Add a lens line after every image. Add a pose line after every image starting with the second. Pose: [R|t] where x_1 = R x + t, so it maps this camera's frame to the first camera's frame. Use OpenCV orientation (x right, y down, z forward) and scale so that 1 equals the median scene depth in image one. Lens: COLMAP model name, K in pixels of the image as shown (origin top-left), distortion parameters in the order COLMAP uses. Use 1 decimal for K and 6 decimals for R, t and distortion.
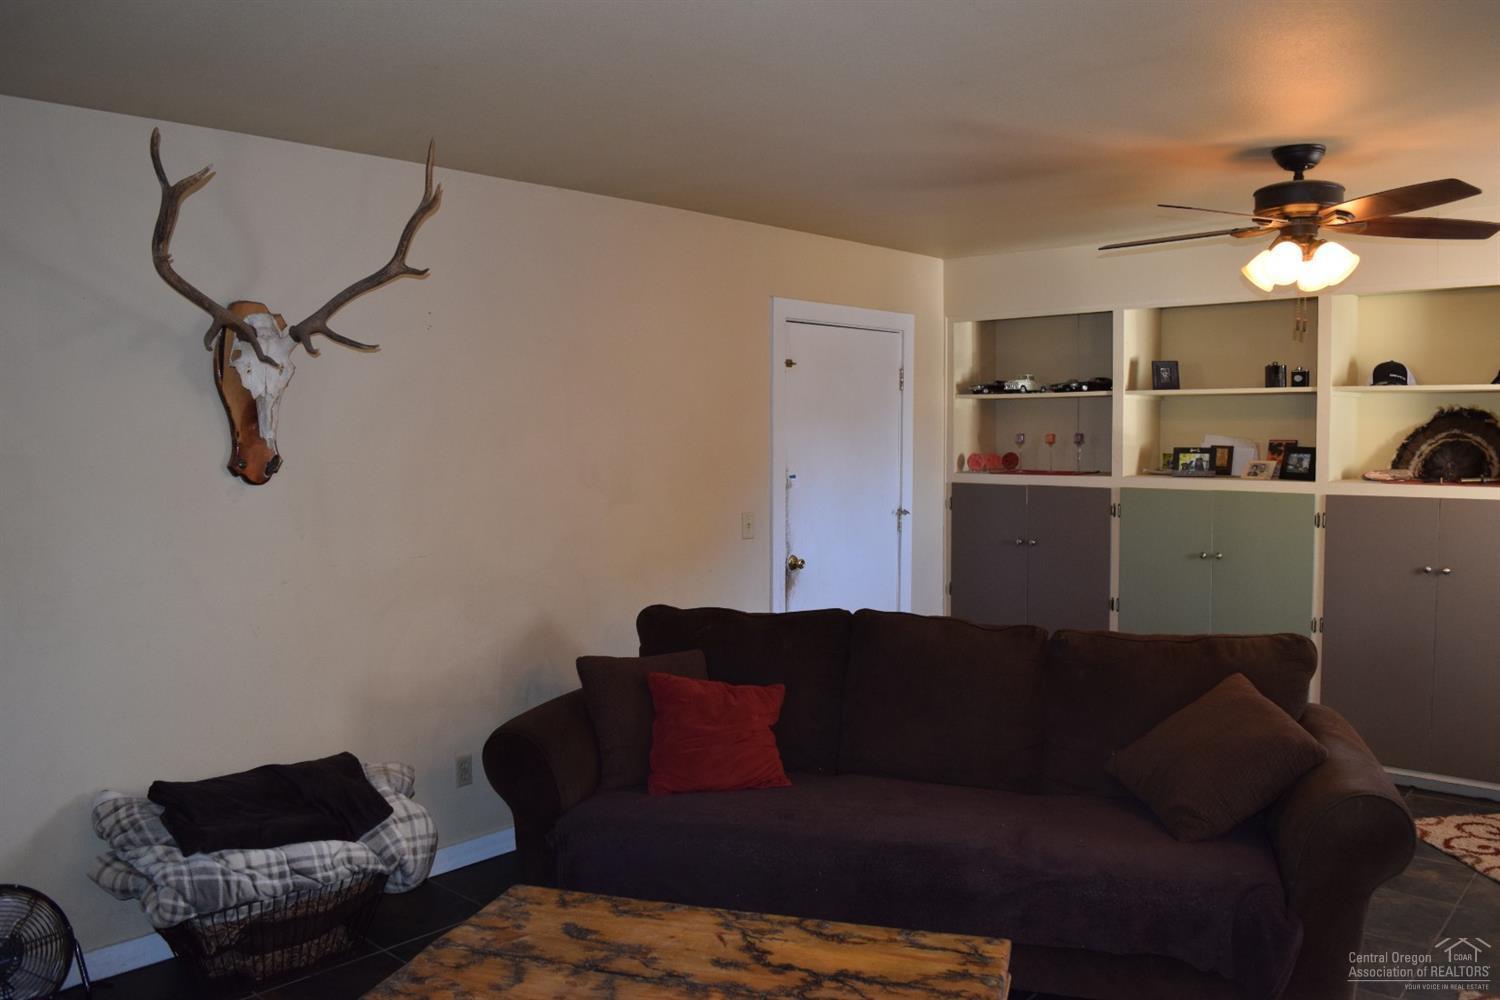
lens RADIAL K [[1174.7, 0, 759.9], [0, 1174.7, 495.6], [0, 0, 1]] dist [-0.095856, 0.021569]
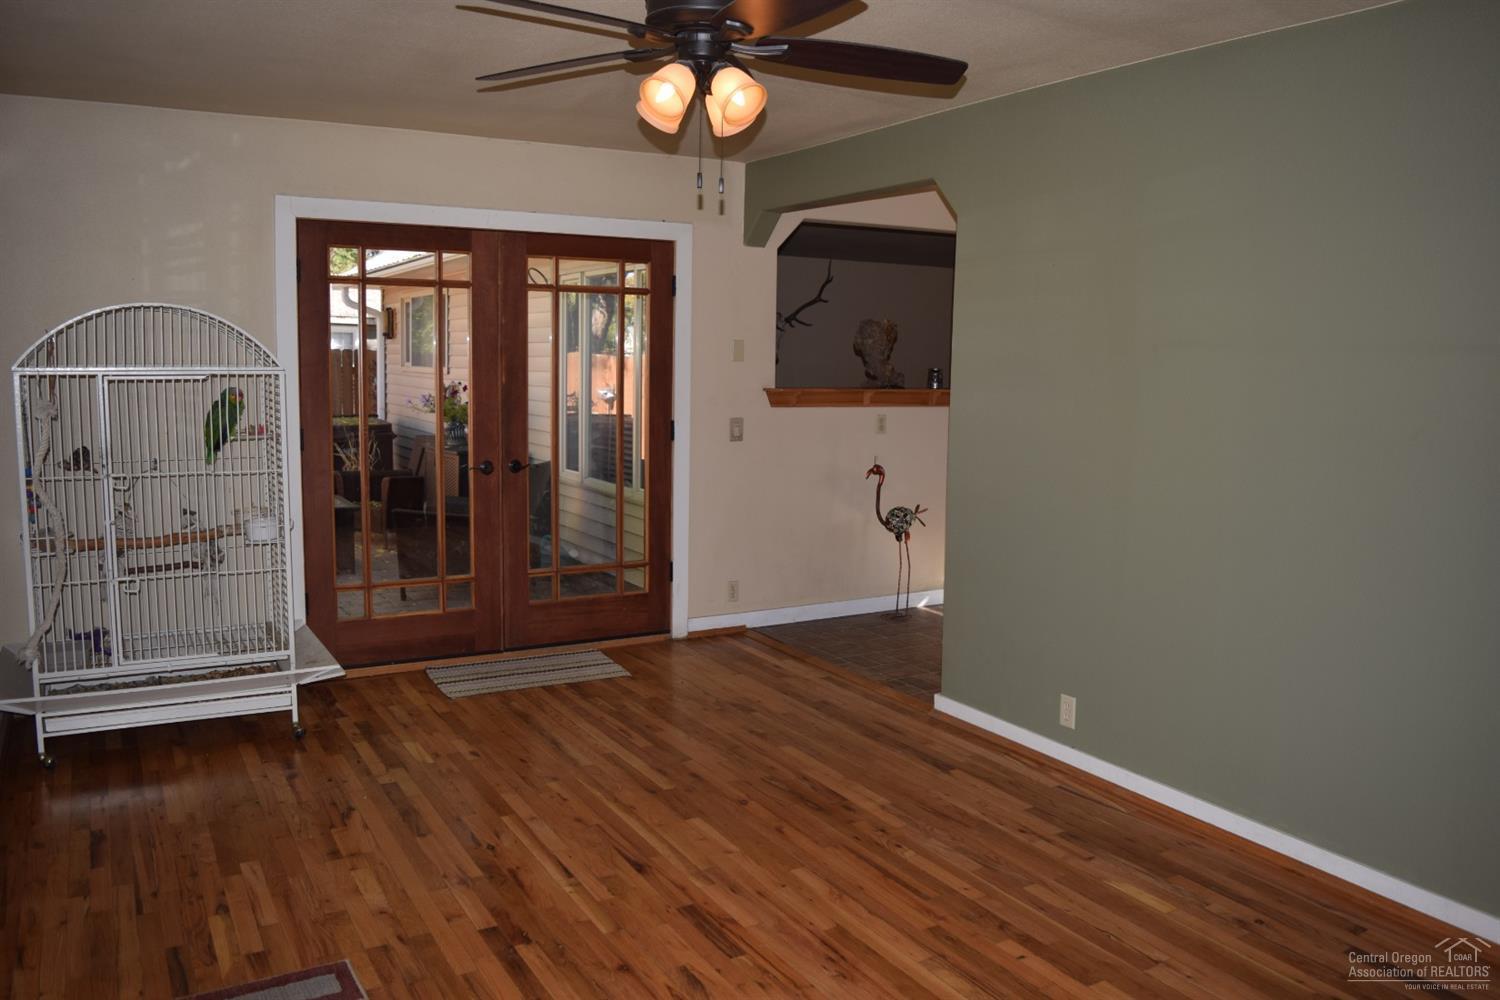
lens RADIAL K [[1174.7, 0, 759.9], [0, 1174.7, 495.6], [0, 0, 1]] dist [-0.095856, 0.021569]
pose [[0.947827, 0.057602, -0.313539, 0.616904], [-0.041605, 0.997479, 0.057481, 0.173357], [0.316060, -0.041437, 0.947834, -2.281845]]
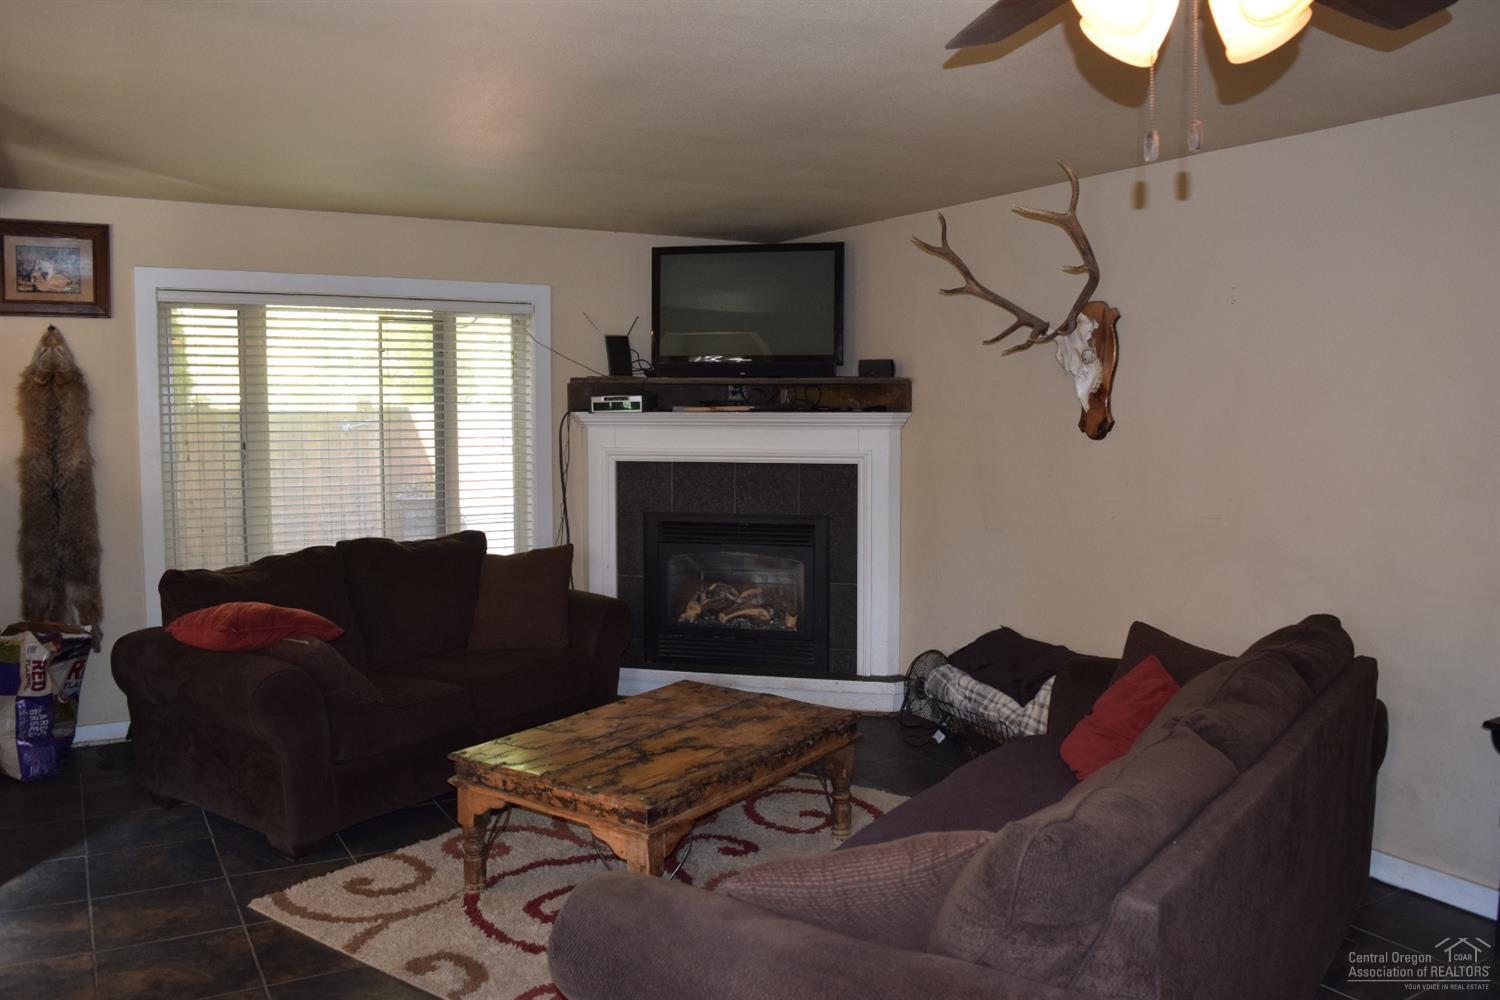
lens RADIAL K [[1174.7, 0, 759.9], [0, 1174.7, 495.6], [0, 0, 1]] dist [-0.095856, 0.021569]
pose [[-0.299527, 0.077015, -0.950974, 1.075026], [-0.058421, 0.993386, 0.098851, -0.061860], [0.952297, 0.085166, -0.293047, 1.161320]]
